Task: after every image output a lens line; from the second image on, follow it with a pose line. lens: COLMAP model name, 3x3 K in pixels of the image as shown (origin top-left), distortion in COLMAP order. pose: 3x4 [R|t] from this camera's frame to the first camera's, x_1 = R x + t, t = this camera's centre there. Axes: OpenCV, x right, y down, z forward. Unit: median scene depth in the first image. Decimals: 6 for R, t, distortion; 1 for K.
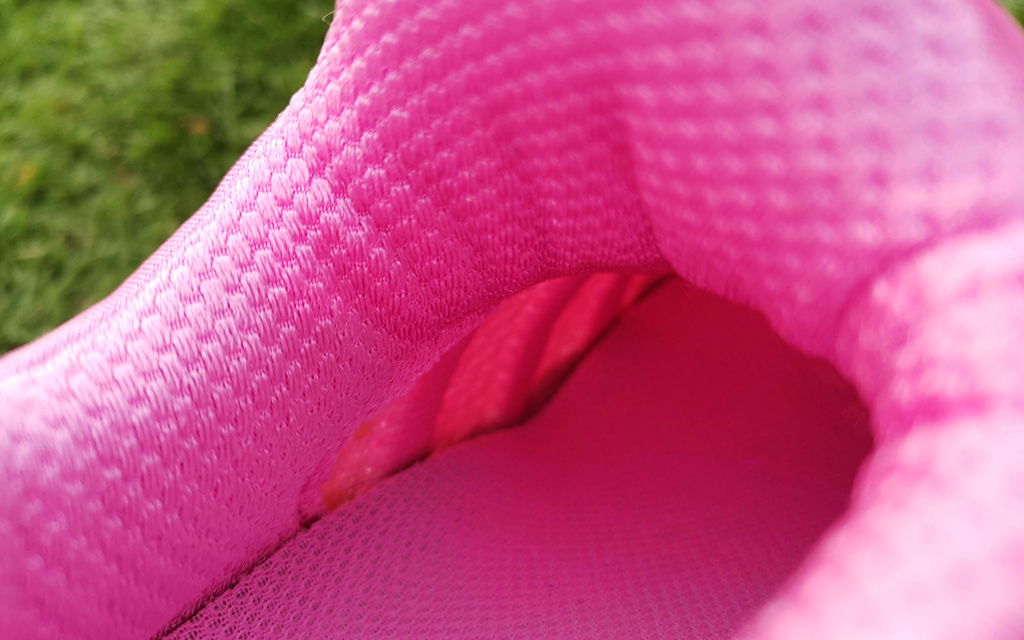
lens RADIAL K [[816.5, 0, 511.0], [0, 816.5, 323.1], [0, 0, 1]] dist [0.004032, -0.028669]
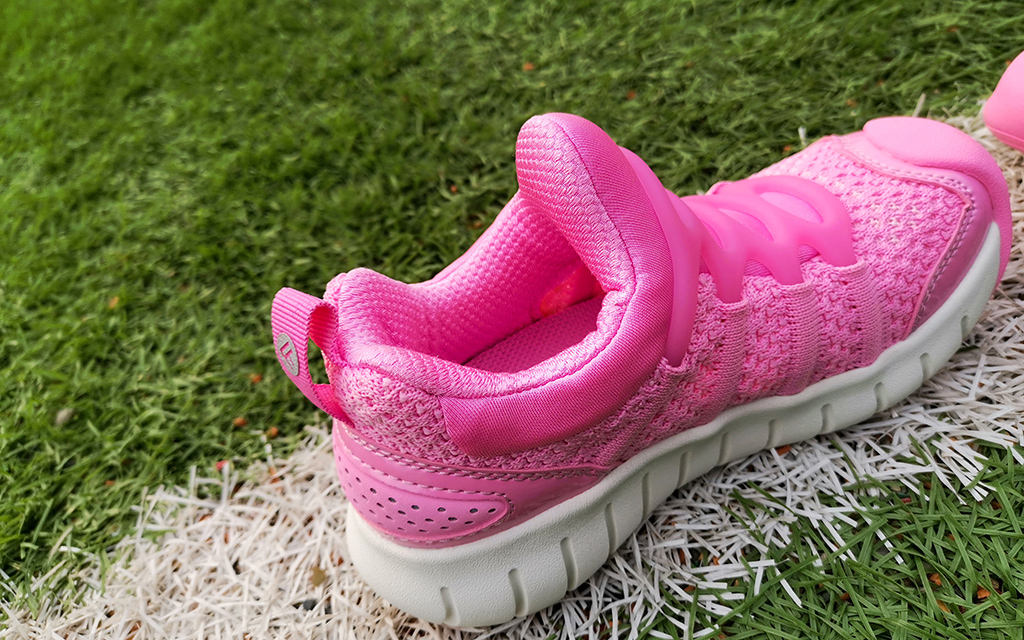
lens RADIAL K [[816.5, 0, 510.9], [0, 816.5, 319.7], [0, 0, 1]] dist [0.004032, -0.028669]
pose [[0.875660, 0.143407, -0.461144, 1.296400], [-0.004103, 0.957067, 0.289839, -0.761057], [0.482911, -0.251908, 0.838653, -1.845052]]
